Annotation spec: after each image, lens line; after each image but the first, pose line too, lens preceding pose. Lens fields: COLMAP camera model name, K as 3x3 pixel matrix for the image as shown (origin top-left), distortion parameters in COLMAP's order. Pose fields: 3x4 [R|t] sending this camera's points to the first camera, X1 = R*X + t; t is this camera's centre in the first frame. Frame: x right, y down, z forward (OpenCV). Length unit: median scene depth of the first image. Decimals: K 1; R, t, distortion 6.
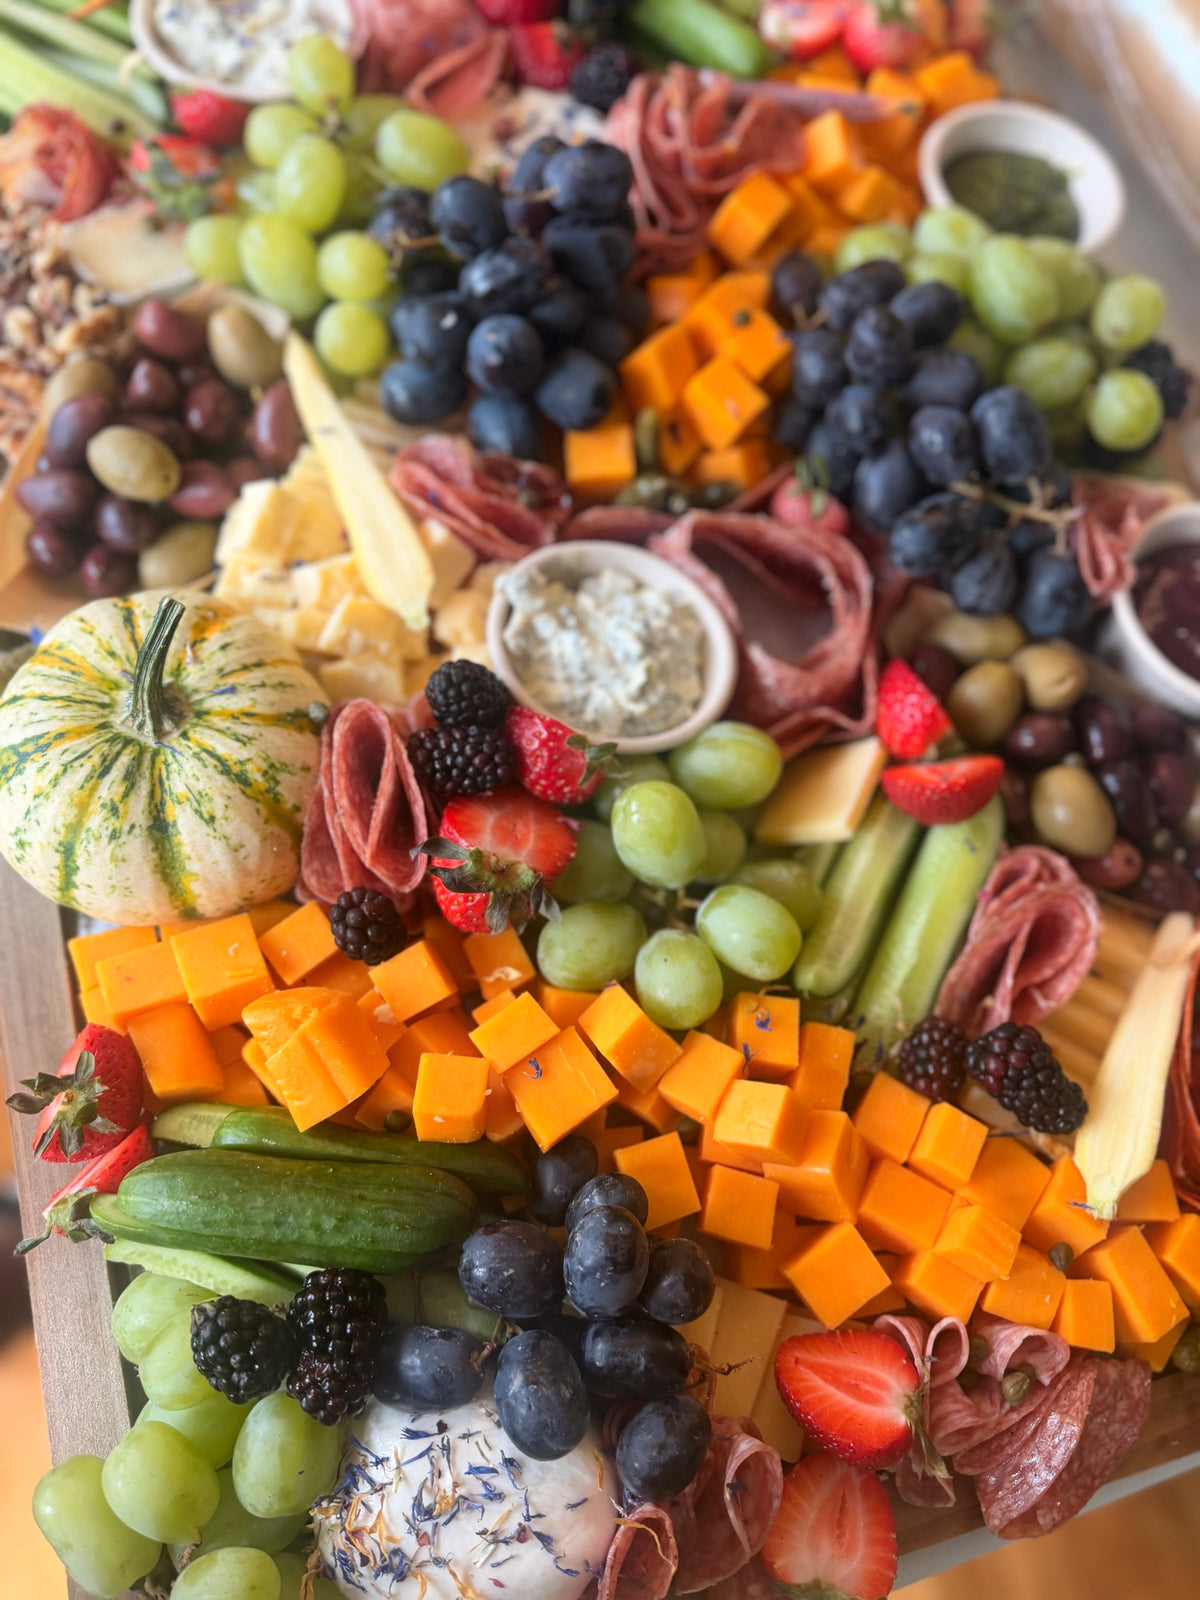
lens RADIAL K [[1293.1, 0, 600.0], [0, 1293.1, 800.0], [0, 0, 1]] dist [0.246591, -0.339996]
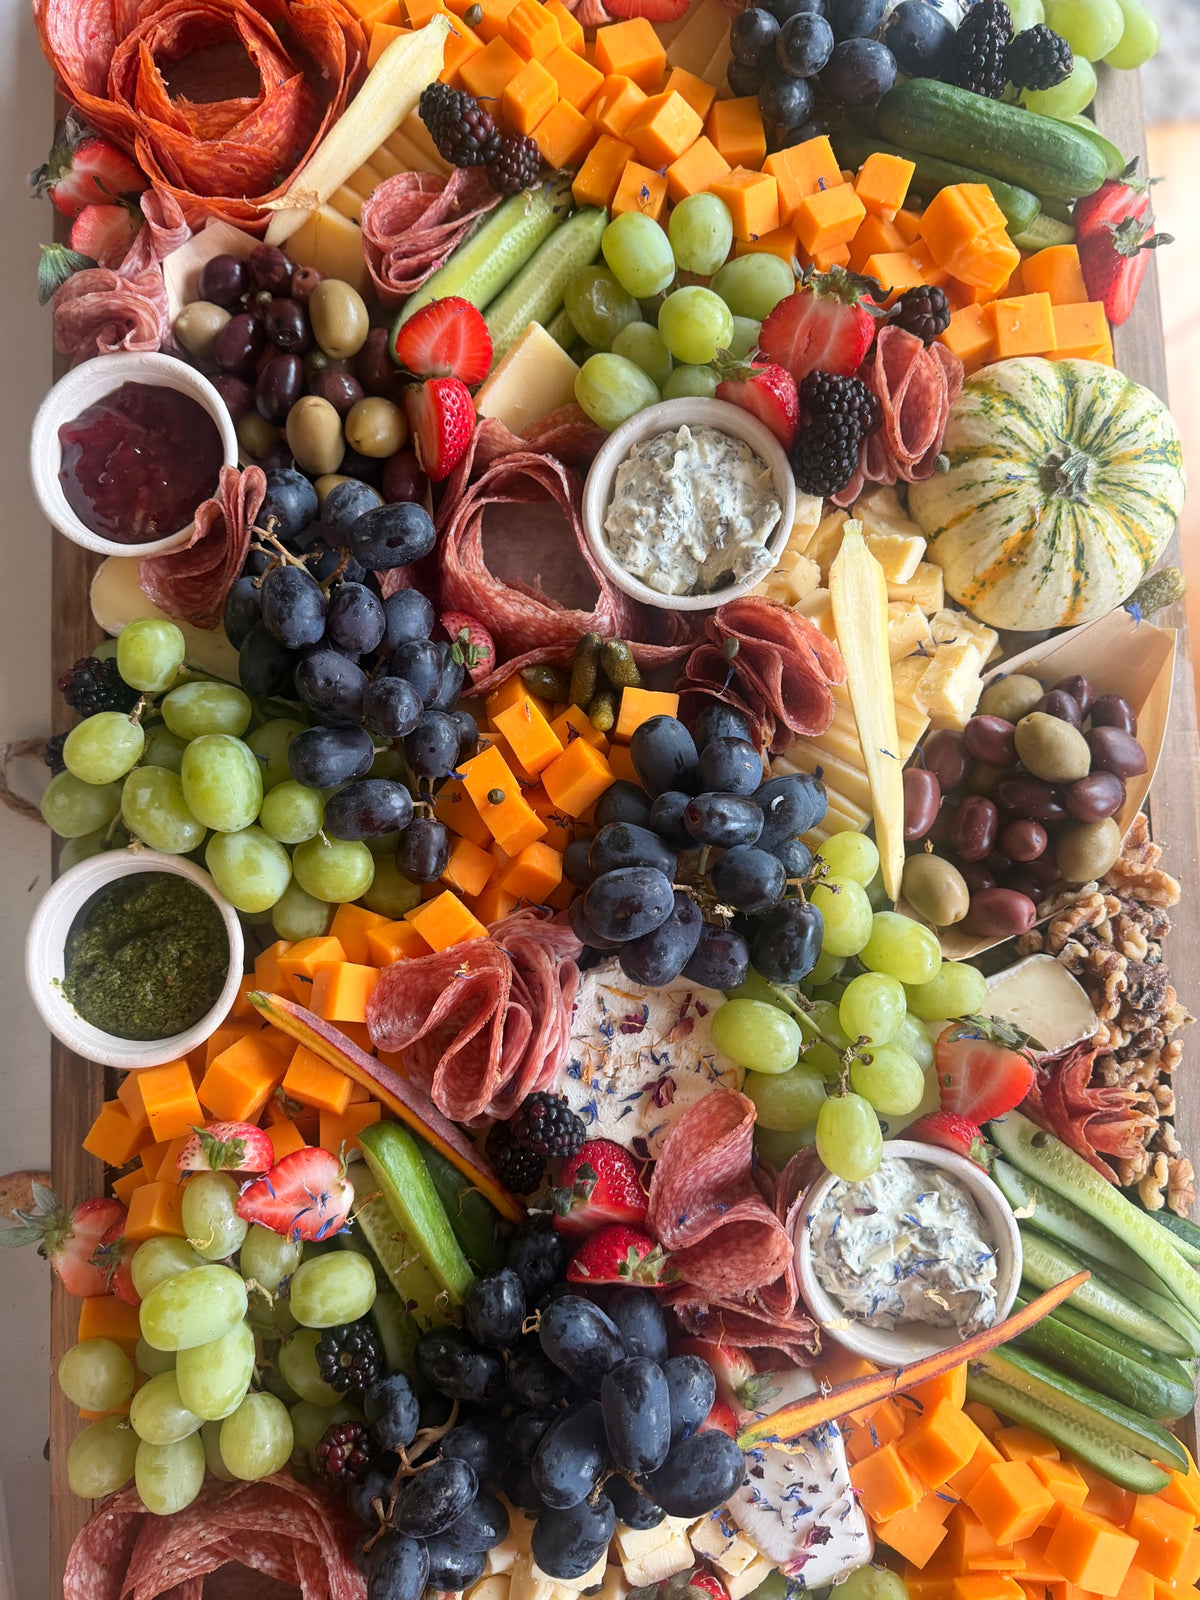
lens RADIAL K [[1293.1, 0, 600.0], [0, 1293.1, 800.0], [0, 0, 1]] dist [0.246591, -0.339996]
pose [[-0.965705, -0.238960, -0.101551, 0.155366], [0.158375, -0.852060, 0.498910, -1.026232], [-0.205747, 0.465716, 0.860684, 0.112227]]
